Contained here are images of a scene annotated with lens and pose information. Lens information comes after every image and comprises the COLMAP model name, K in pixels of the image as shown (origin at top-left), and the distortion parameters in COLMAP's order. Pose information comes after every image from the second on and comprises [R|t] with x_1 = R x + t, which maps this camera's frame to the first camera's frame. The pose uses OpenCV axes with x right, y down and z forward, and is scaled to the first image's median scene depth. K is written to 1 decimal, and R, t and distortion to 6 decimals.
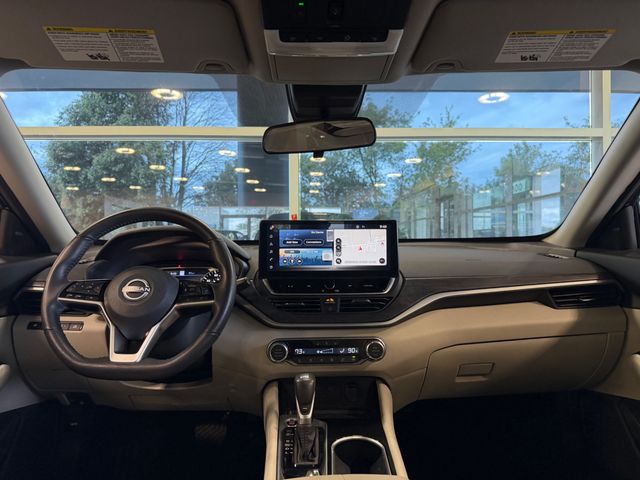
lens RADIAL K [[430.2, 0, 320.0], [0, 430.2, 240.0], [0, 0, 1]] dist [0.031735, -0.102008]
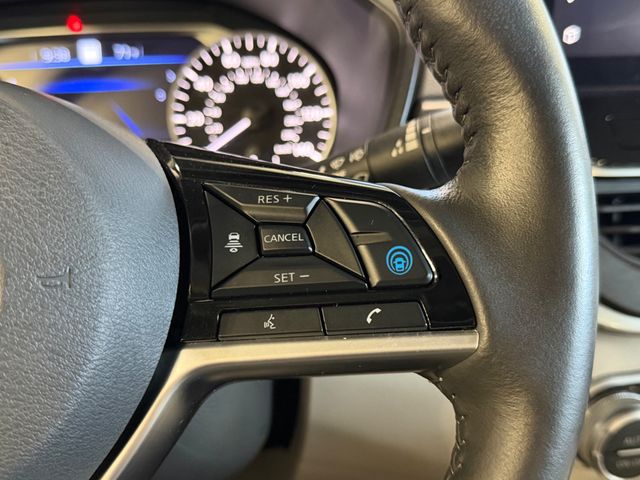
lens RADIAL K [[662.1, 0, 318.5], [0, 662.1, 254.7], [0, 0, 1]] dist [0.010188, -0.004402]
pose [[0.995603, -0.041066, 0.084190, -0.273948], [0.002079, 0.908243, 0.418437, 0.028291], [-0.093649, -0.416422, 0.904335, 0.724447]]
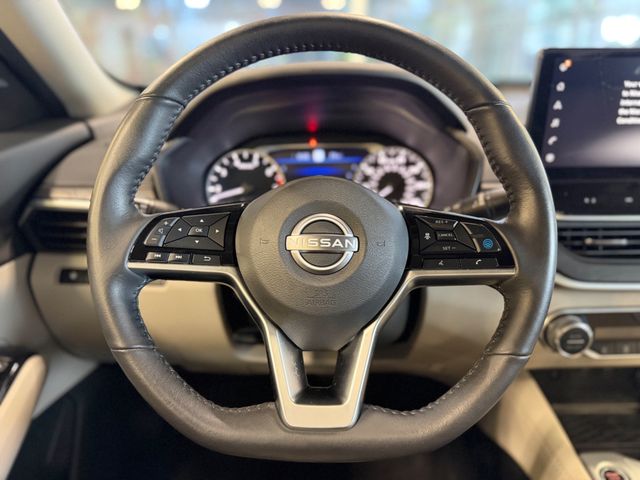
lens RADIAL K [[430.2, 0, 320.0], [0, 430.2, 240.0], [0, 0, 1]] dist [0.031735, -0.102008]
pose [[0.999538, 0.002234, -0.030323, -0.363468], [0.009016, 0.930664, 0.365763, -0.027181], [0.029038, -0.365868, 0.930214, 0.554883]]
